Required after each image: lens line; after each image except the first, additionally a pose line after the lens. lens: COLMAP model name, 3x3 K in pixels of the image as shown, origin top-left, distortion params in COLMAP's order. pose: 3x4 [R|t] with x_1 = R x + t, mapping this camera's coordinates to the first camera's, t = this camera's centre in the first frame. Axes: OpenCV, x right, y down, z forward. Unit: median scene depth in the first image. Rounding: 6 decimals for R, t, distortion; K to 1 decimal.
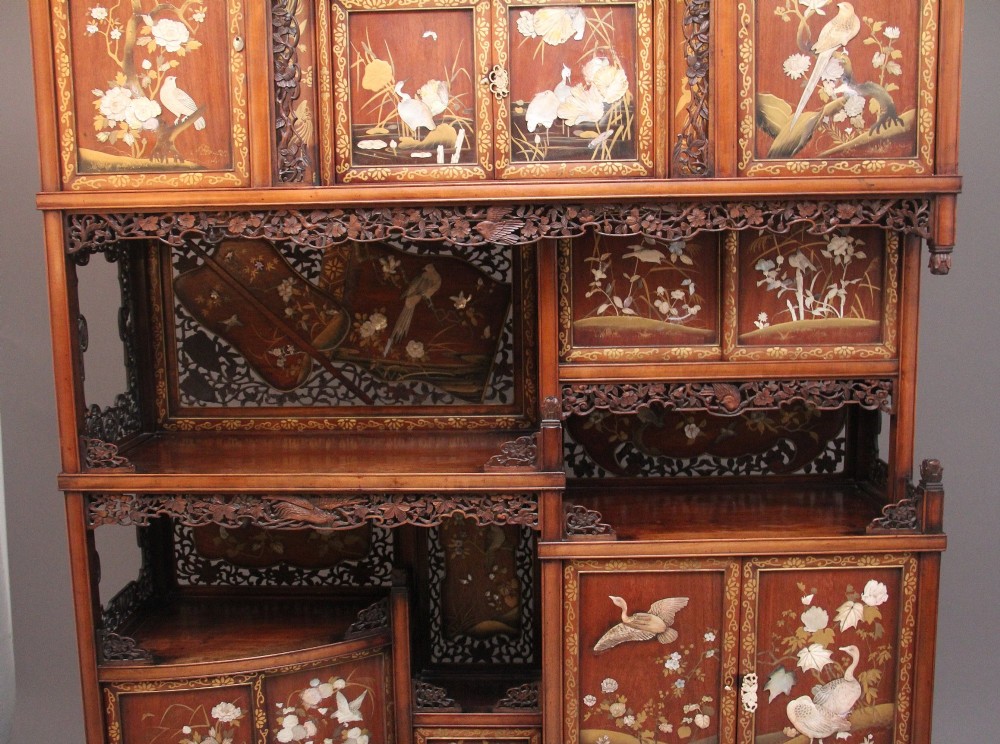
lens RADIAL K [[1046.4, 0, 494.6], [0, 1046.4, 380.1], [0, 0, 1]] dist [-0.140992, 0.187599]
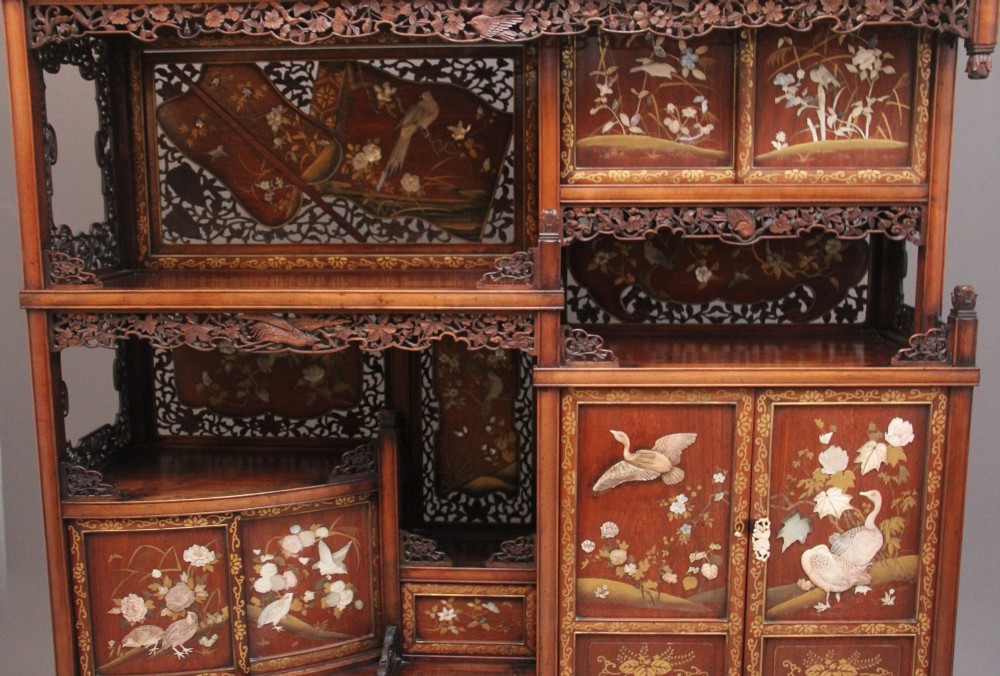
lens RADIAL K [[1020.8, 0, 501.1], [0, 1020.8, 346.9], [0, 0, 1]] dist [-0.131902, 0.208734]
pose [[0.999781, 0.015437, -0.014165, 0.024805], [-0.015210, 0.999757, 0.015964, 0.120110], [0.014408, -0.015745, 0.999772, 0.095017]]
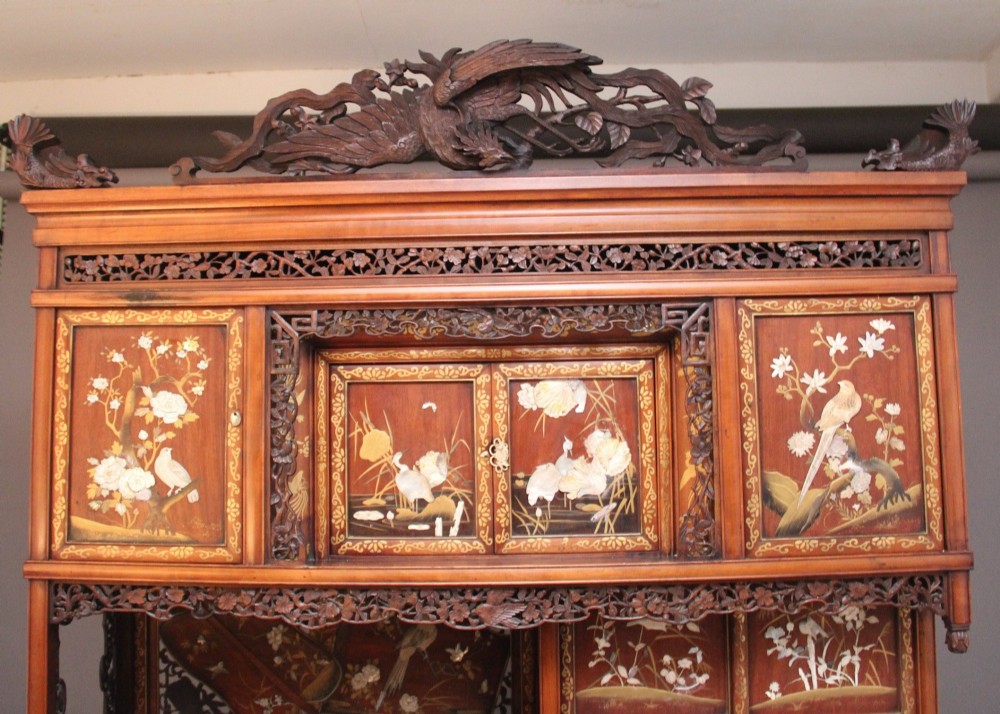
lens RADIAL K [[1035.3, 0, 483.7], [0, 1035.3, 303.4], [0, 0, 1]] dist [-0.187134, 0.154199]
pose [[0.999991, 0.003936, -0.001248, -0.009505], [-0.004126, 0.964441, -0.264265, -0.162068], [0.000163, 0.264268, 0.964449, 0.020719]]
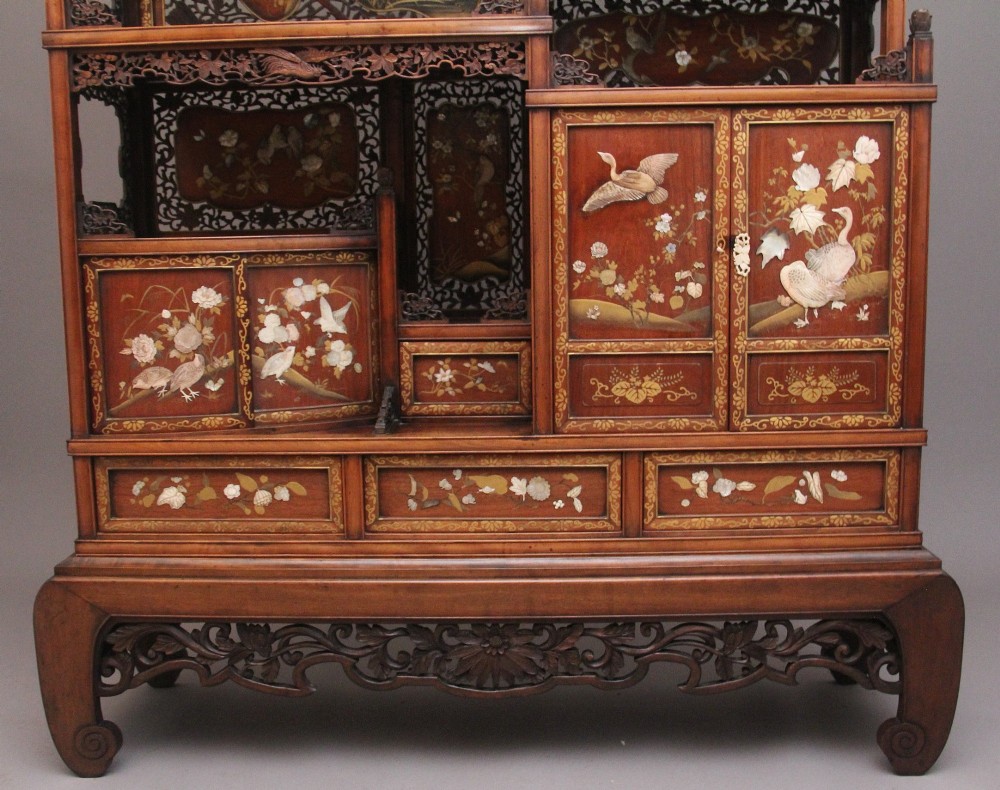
lens RADIAL K [[1121.6, 0, 498.2], [0, 1121.6, 416.1], [0, 0, 1]] dist [-0.140866, 0.181202]
pose [[0.999987, 0.001665, 0.004860, 0.010656], [-0.001656, 0.999997, -0.001867, 0.459115], [-0.004863, 0.001859, 0.999986, -0.057814]]
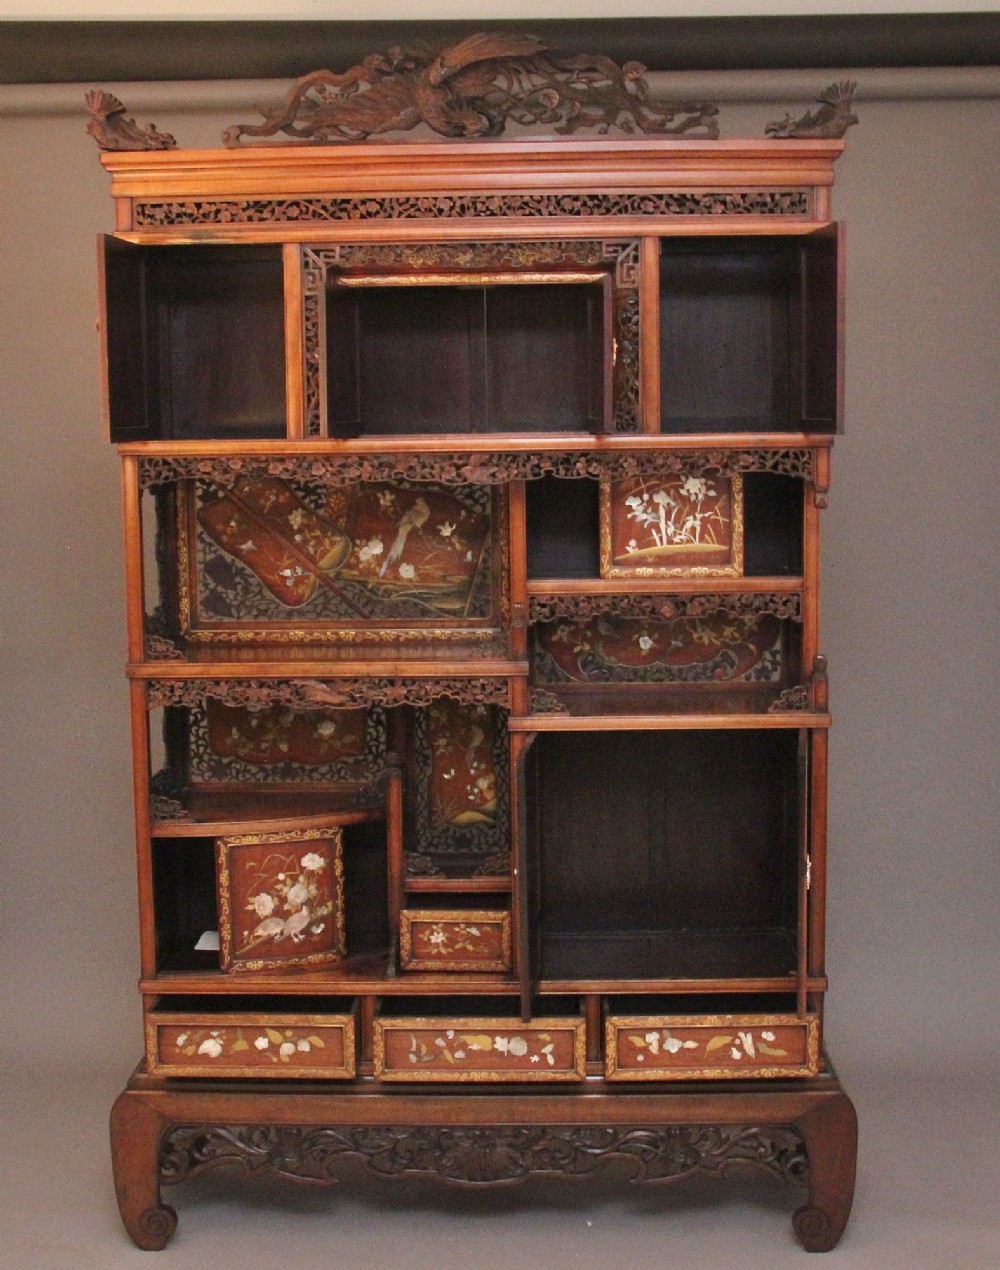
lens RADIAL K [[1832.5, 0, 482.2], [0, 1832.5, 665.8], [0, 0, 1]] dist [-0.140890, 0.016957]
pose [[0.999988, 0.004781, -0.001082, 0.012013], [-0.004792, 0.999930, -0.010831, 0.113917], [0.001030, 0.010836, 0.999941, -1.208585]]
